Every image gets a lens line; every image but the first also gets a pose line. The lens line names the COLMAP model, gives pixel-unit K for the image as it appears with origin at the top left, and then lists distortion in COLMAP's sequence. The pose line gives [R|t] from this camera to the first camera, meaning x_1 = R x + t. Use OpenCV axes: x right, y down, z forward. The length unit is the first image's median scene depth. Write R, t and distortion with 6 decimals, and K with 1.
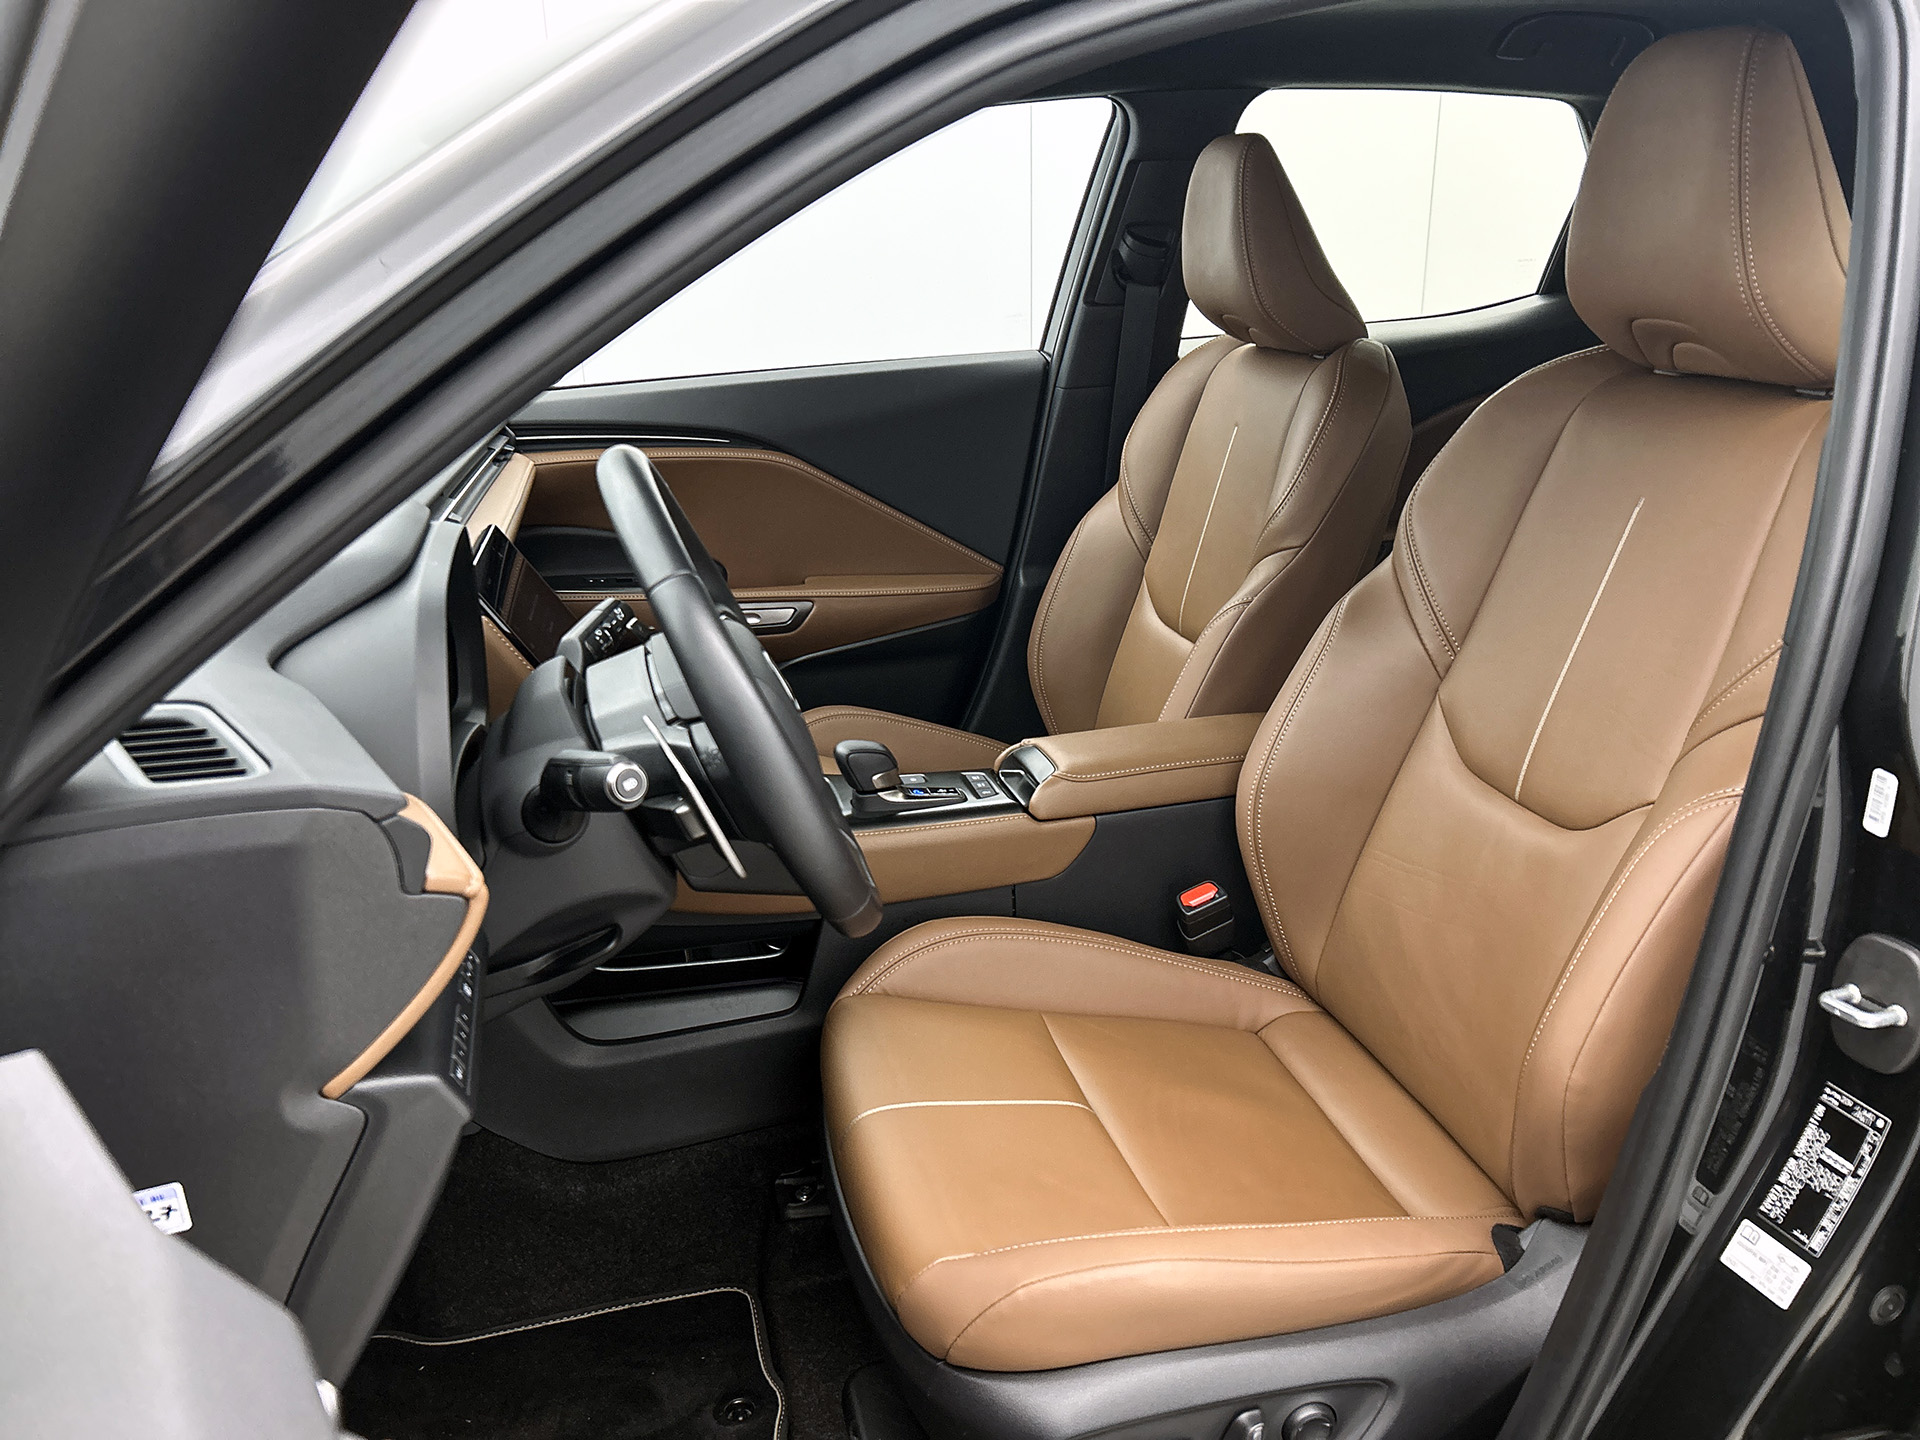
lens RADIAL K [[1394.5, 0, 974.1], [0, 1394.5, 738.4], [0, 0, 1]] dist [0.019901, -0.038805]
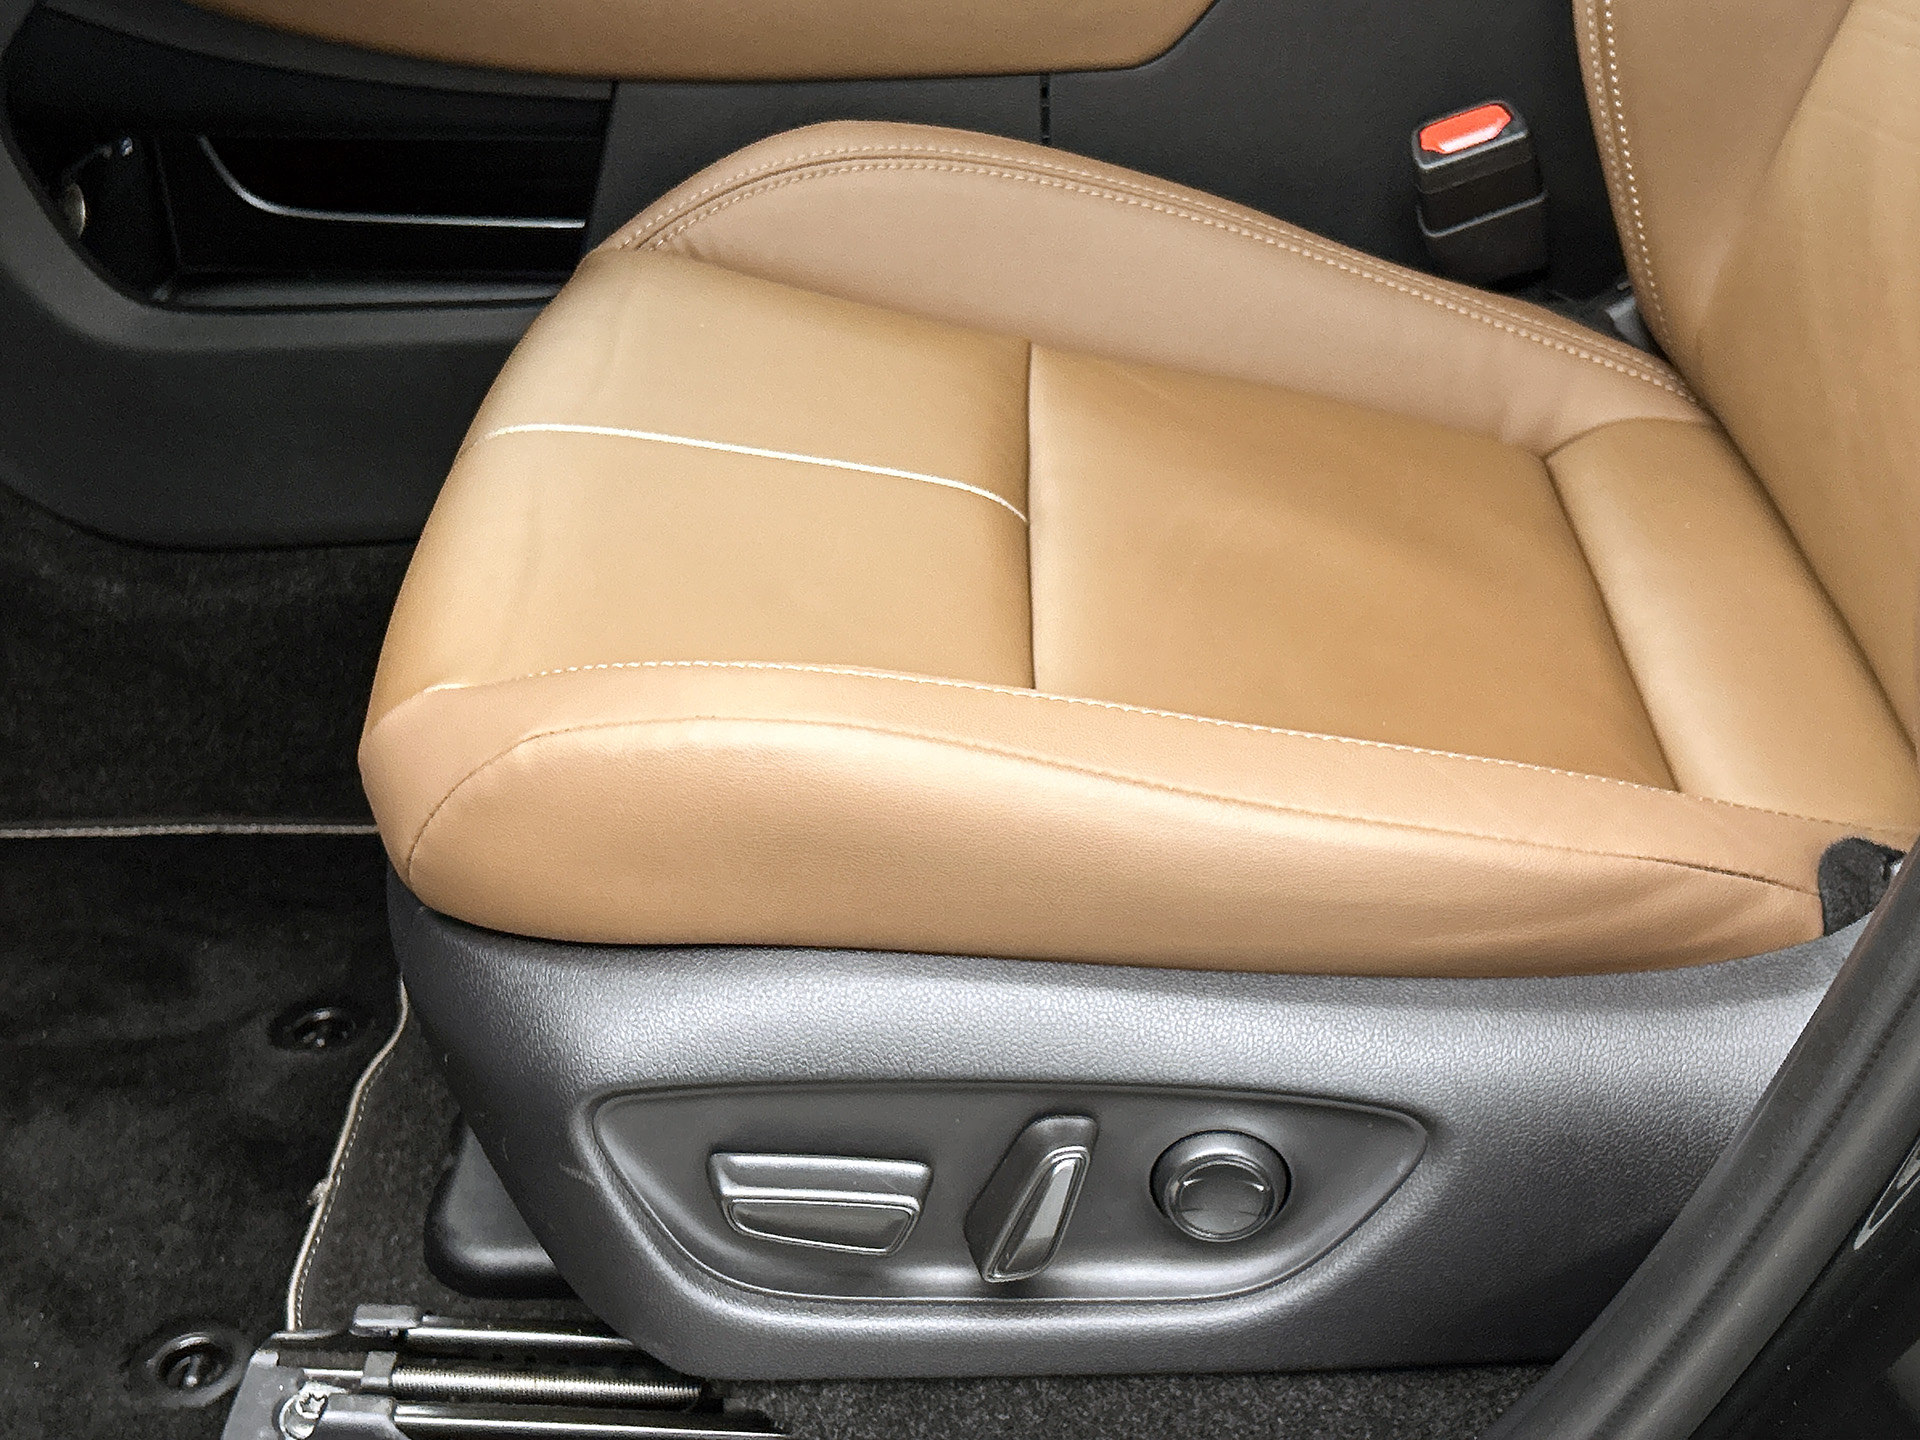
lens RADIAL K [[2441.5, 0, 966.8], [0, 2441.5, 719.4], [0, 0, 1]] dist [0.054773, 0.000000]
pose [[0.963197, 0.135656, -0.232056, 0.226674], [-0.082729, 0.971013, 0.224254, 0.139724], [0.255750, -0.196803, 0.946499, 0.219051]]
